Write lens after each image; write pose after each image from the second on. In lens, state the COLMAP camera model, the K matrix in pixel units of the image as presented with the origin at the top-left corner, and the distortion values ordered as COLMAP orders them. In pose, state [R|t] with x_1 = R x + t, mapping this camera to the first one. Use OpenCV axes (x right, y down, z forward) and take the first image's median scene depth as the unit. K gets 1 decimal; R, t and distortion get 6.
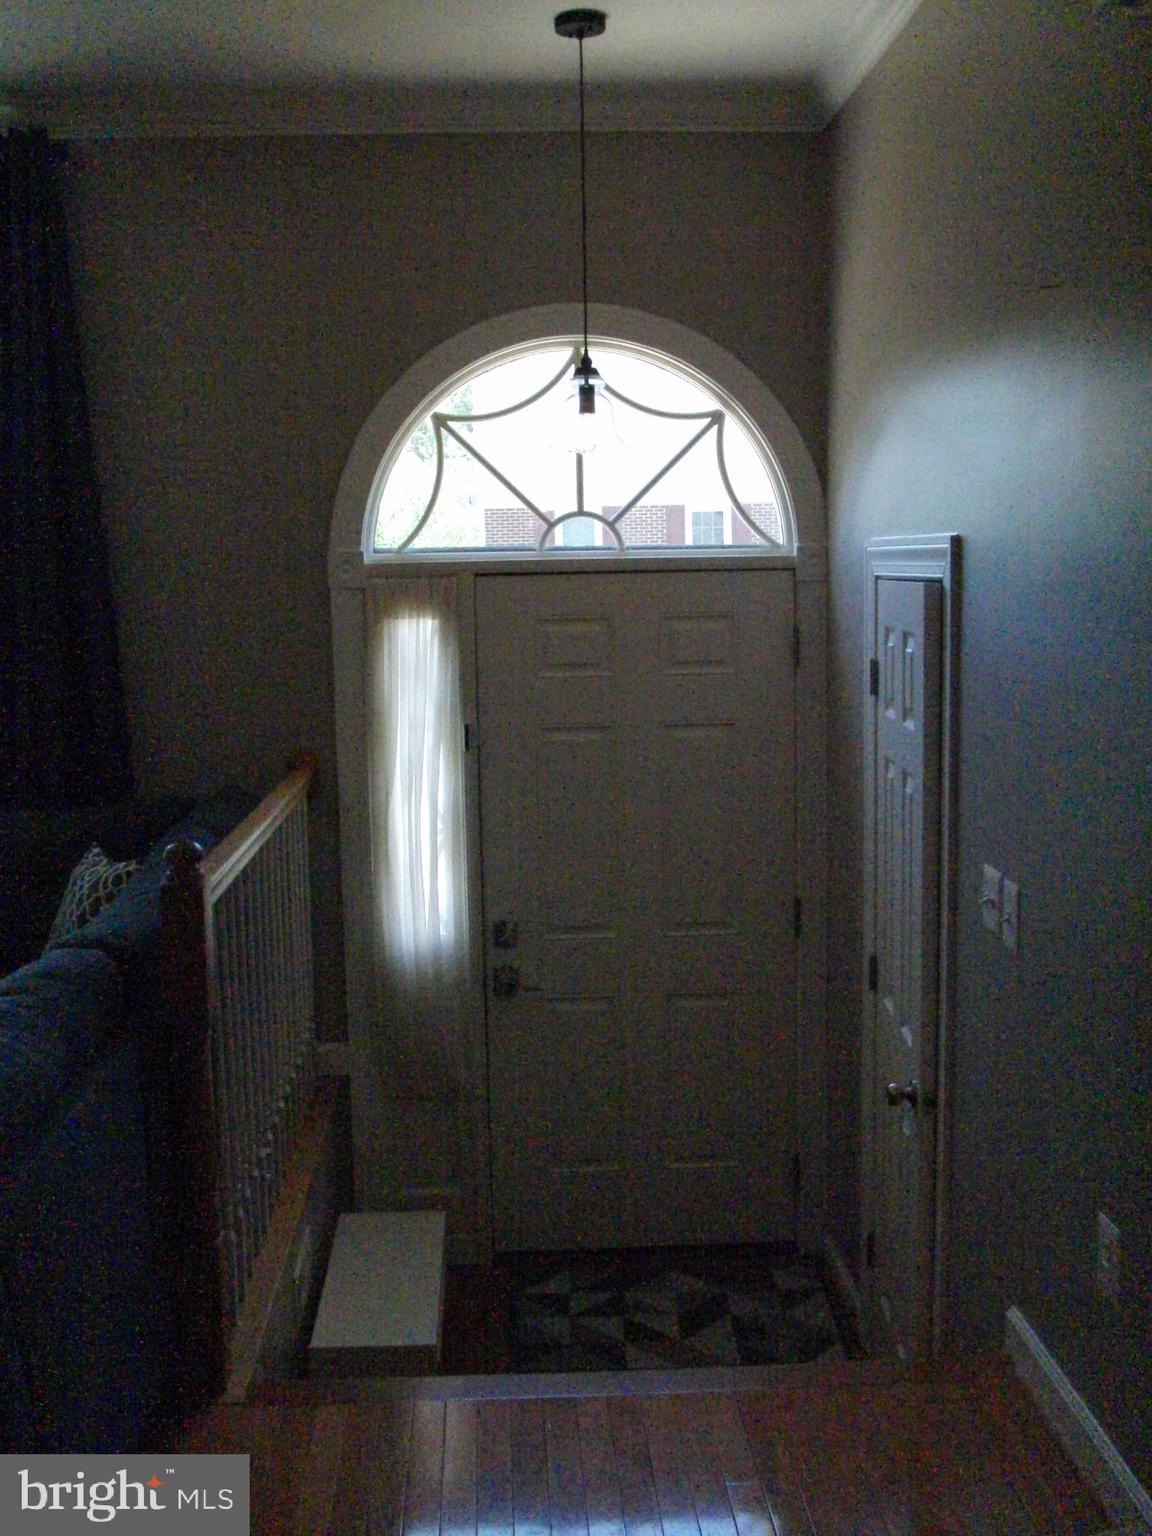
lens RADIAL K [[1637.8, 0, 575.0], [0, 1637.8, 753.4], [0, 0, 1]] dist [-0.043288, 0.000000]
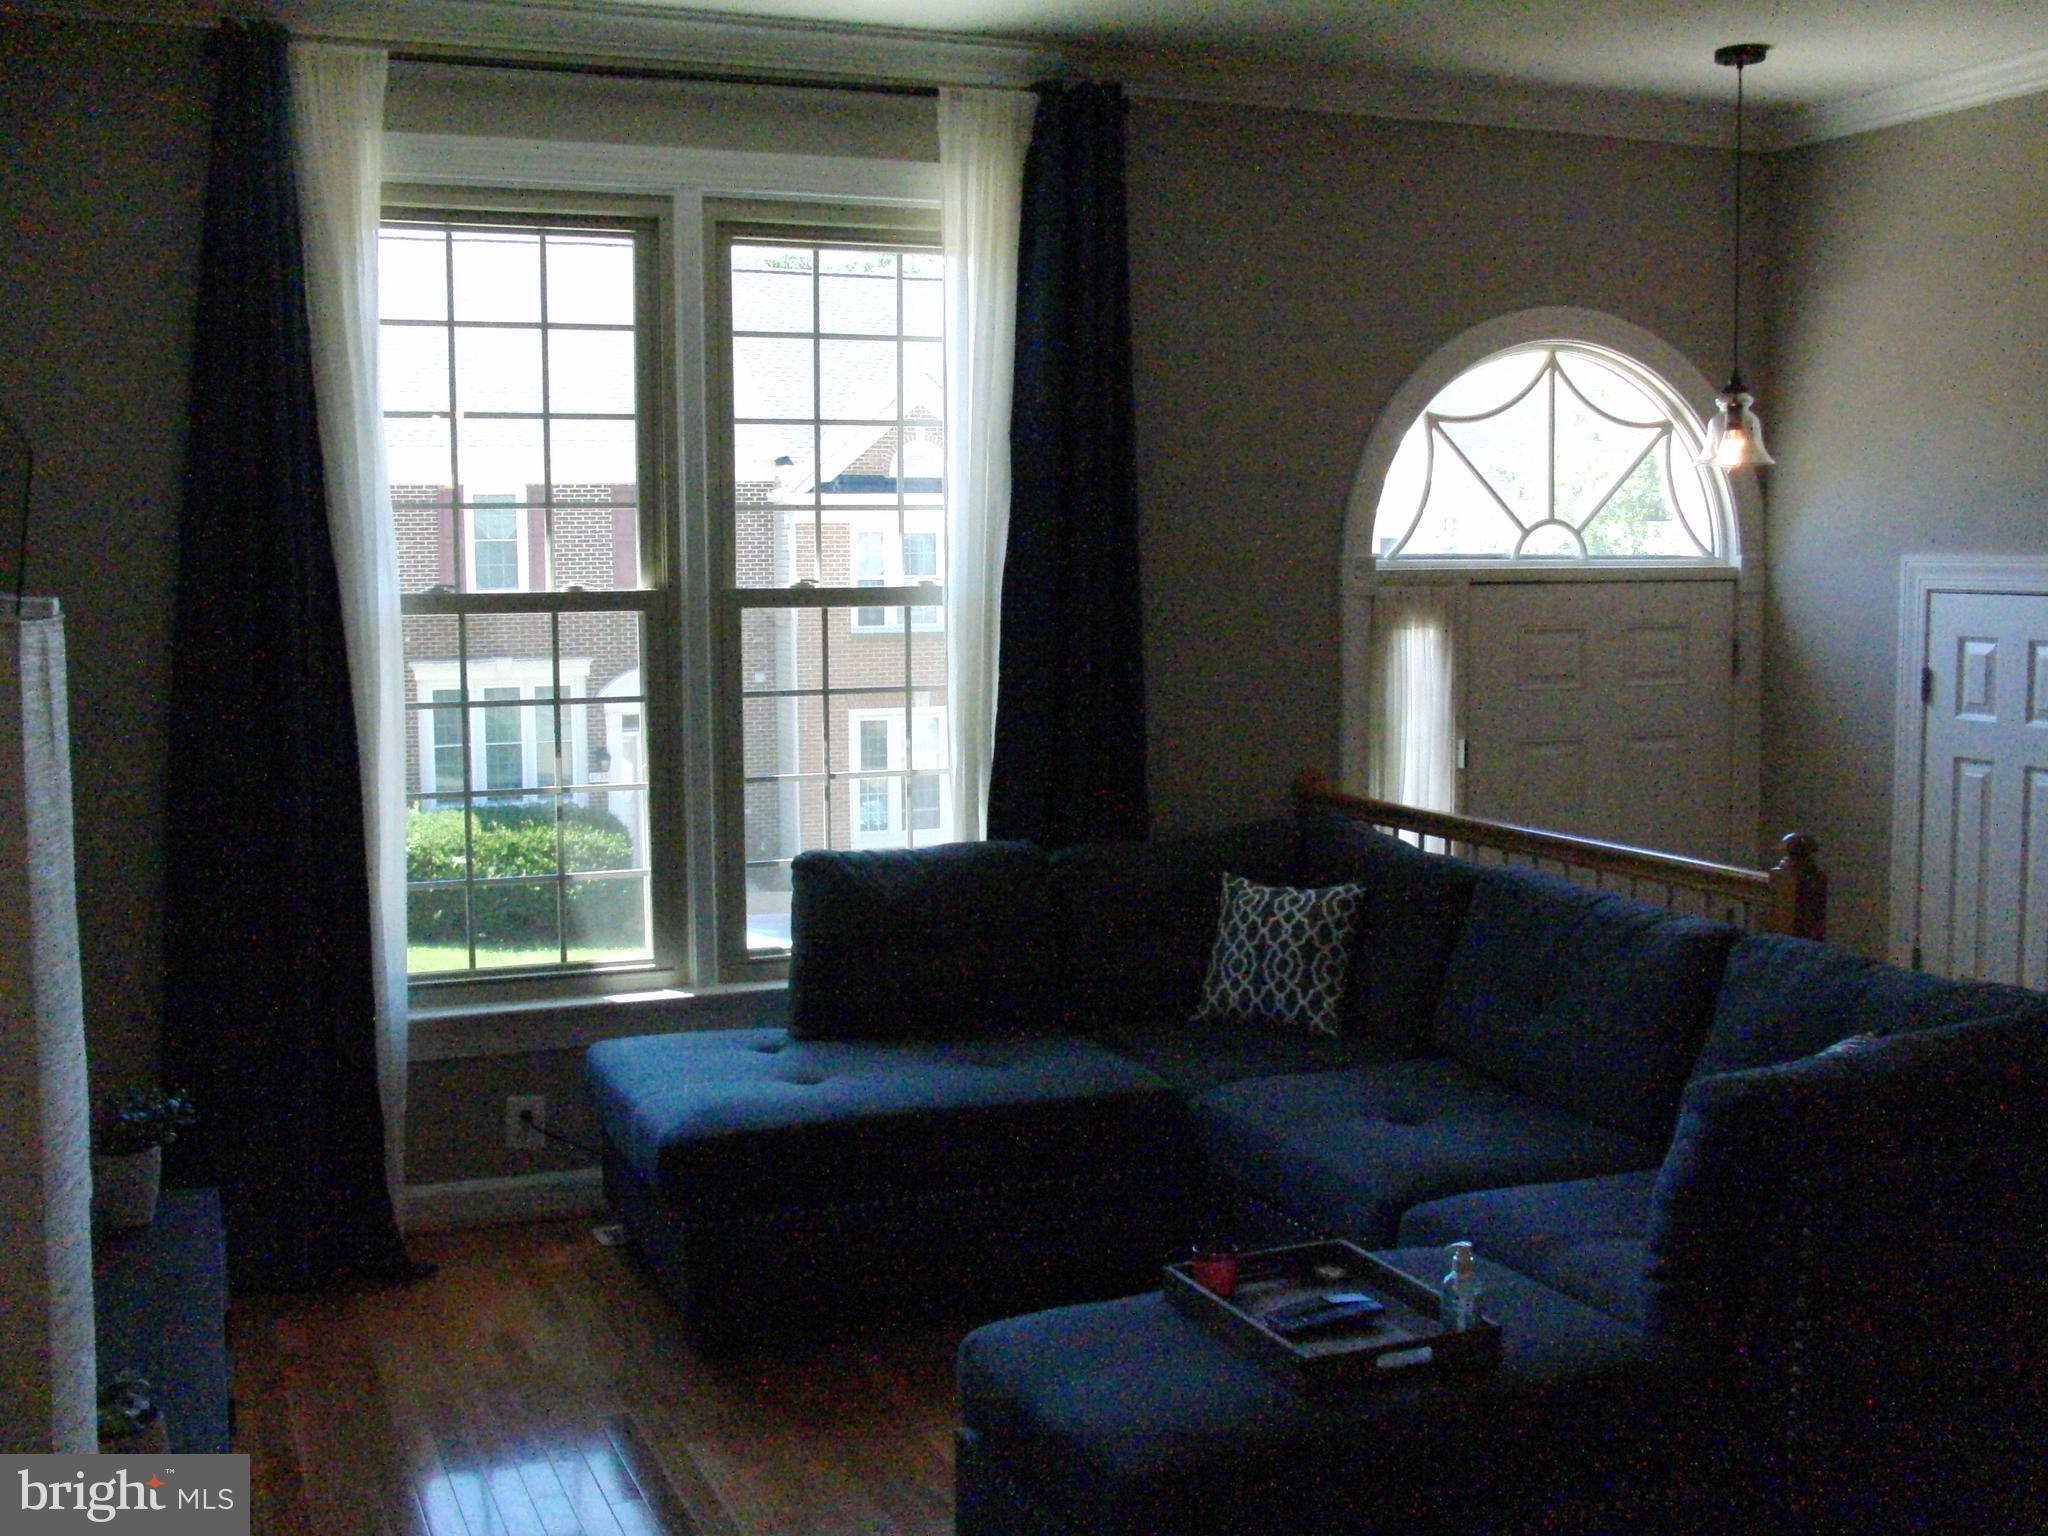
lens RADIAL K [[2183.8, 0, 1012.7], [0, 2183.8, 755.3], [0, 0, 1]] dist [-0.043288, 0.000000]
pose [[0.938477, -0.020711, 0.344720, -0.749448], [0.032082, 0.999112, -0.027314, 0.017350], [-0.343848, 0.036693, 0.938308, -0.097635]]
